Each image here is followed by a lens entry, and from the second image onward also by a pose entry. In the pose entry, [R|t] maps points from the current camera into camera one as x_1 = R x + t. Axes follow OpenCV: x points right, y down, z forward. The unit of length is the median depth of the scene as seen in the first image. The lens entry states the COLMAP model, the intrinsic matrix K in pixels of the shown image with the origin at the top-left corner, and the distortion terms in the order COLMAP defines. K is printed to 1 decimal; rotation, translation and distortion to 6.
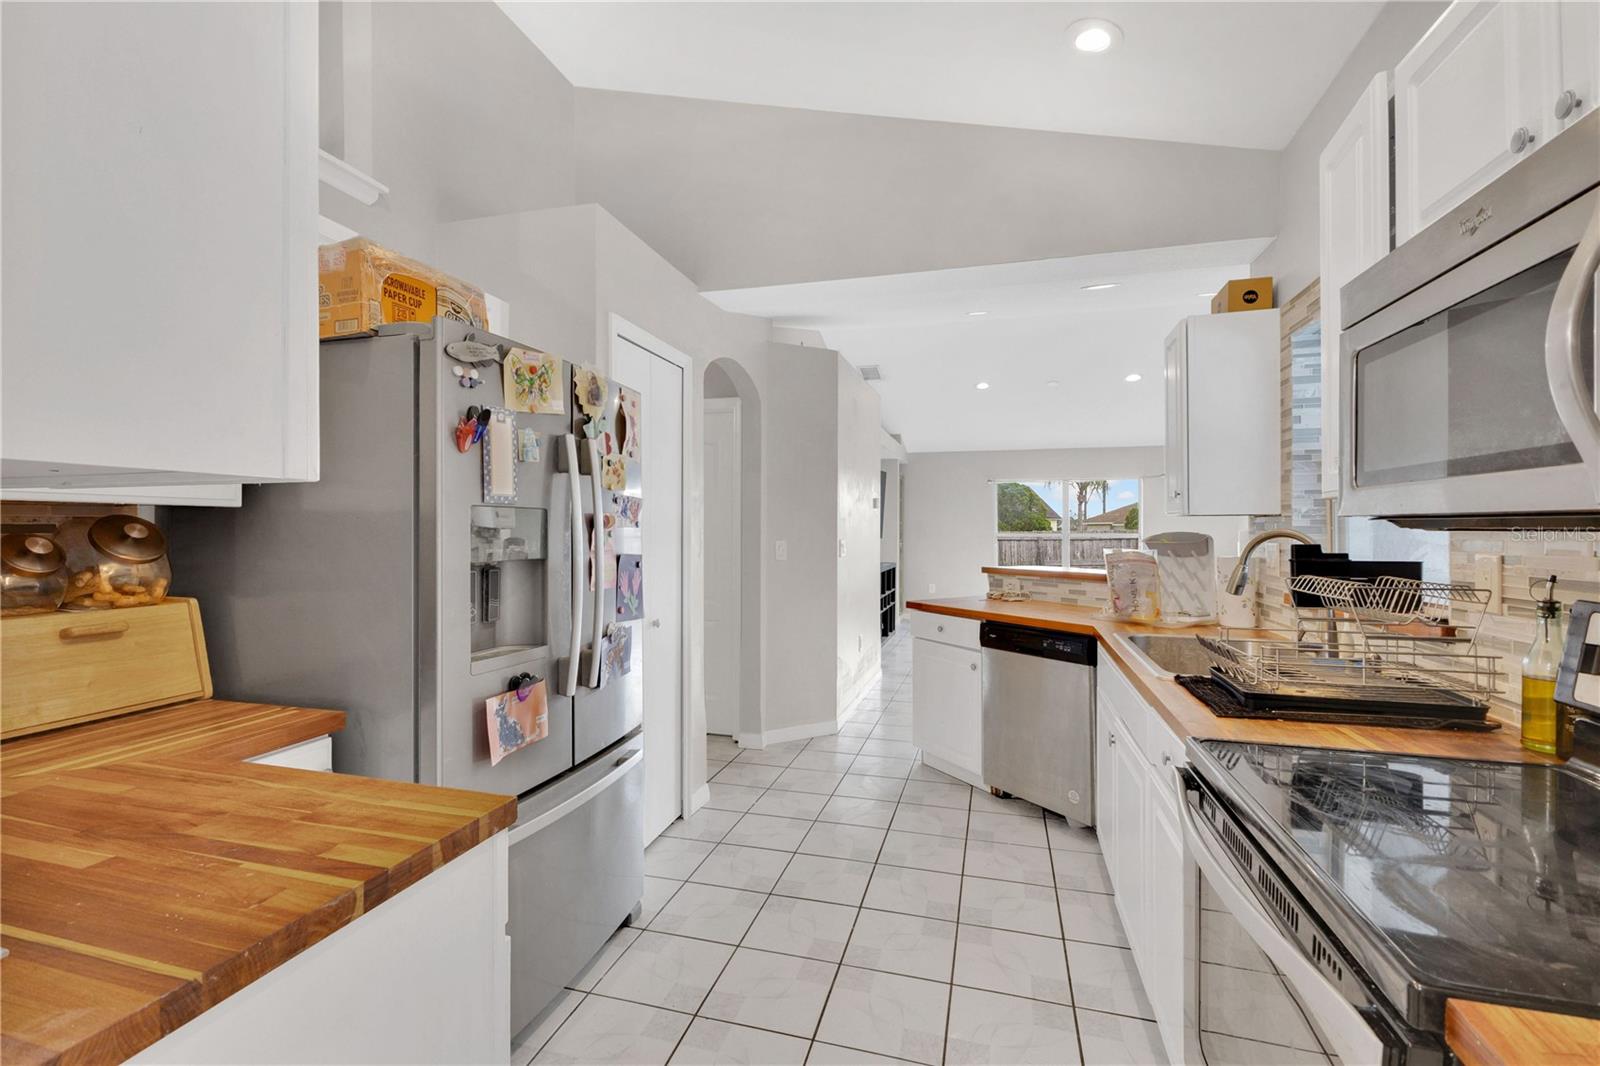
lens RADIAL K [[706.6, 0, 796.9], [0, 706.6, 529.6], [0, 0, 1]] dist [0.002412, 0.000375]
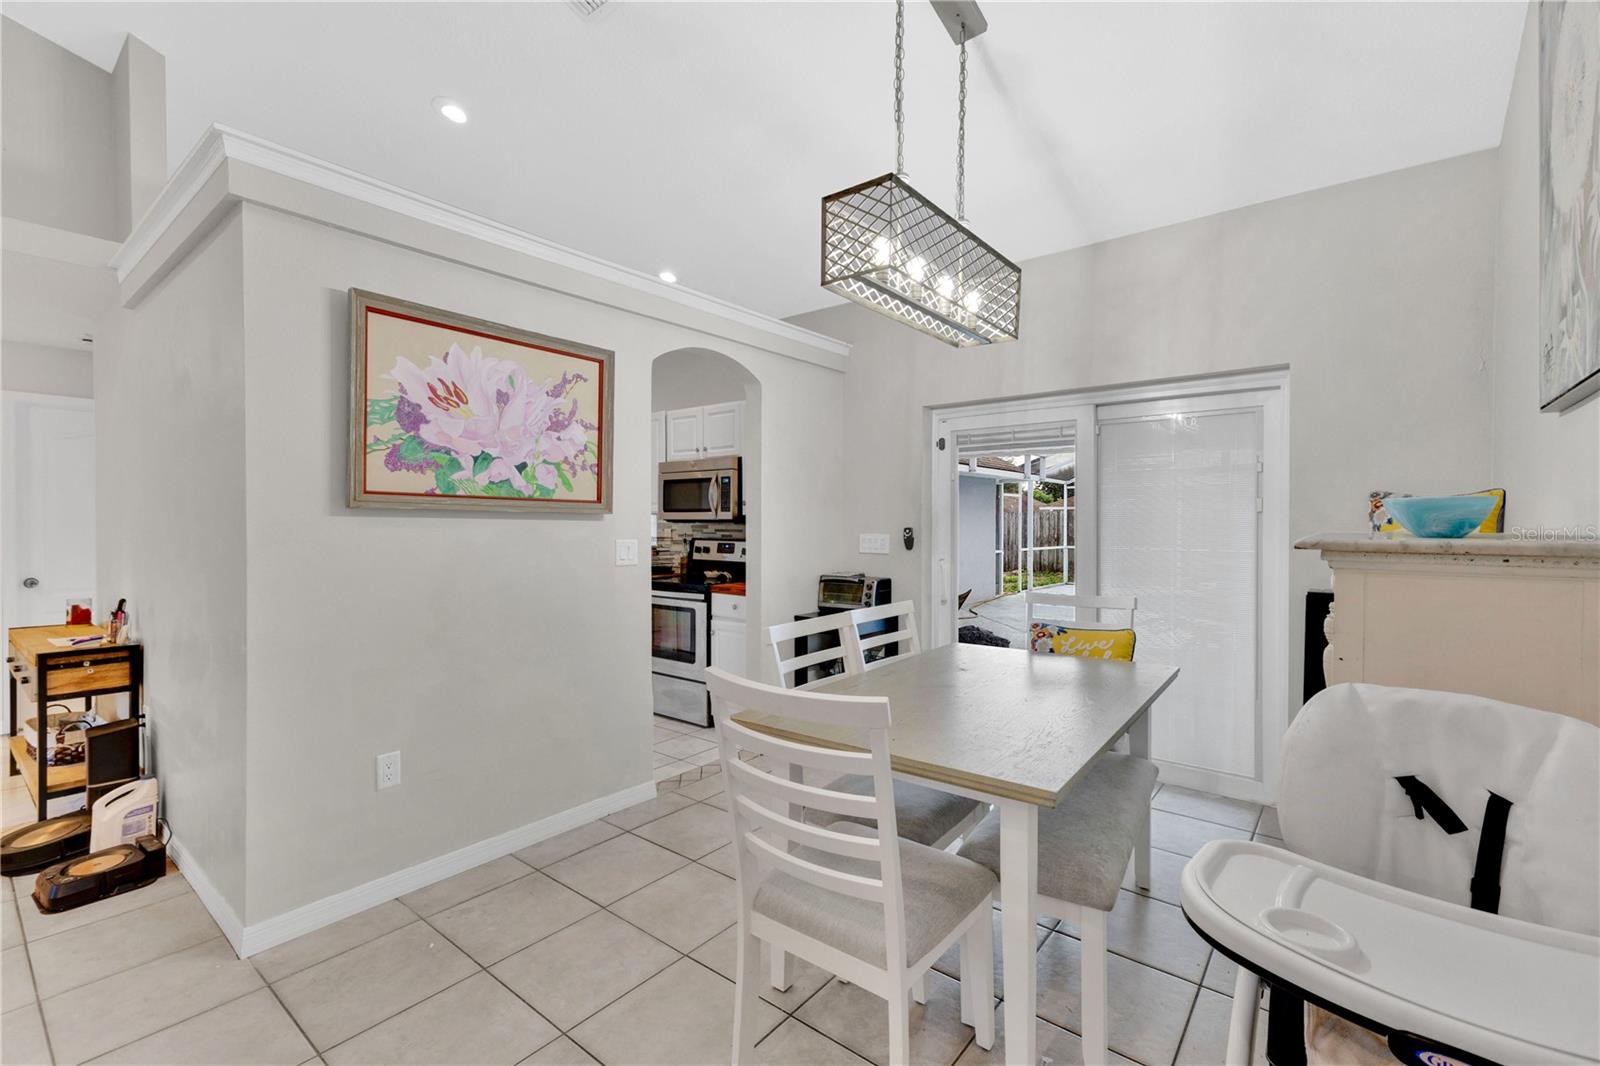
lens RADIAL K [[706.6, 0, 796.0], [0, 706.6, 524.8], [0, 0, 1]] dist [0.002412, 0.000375]
pose [[0.381534, -0.002991, 0.924350, -2.629182], [0.001621, 0.999995, 0.002567, 0.002883], [-0.924353, 0.000519, 0.381537, -1.245026]]
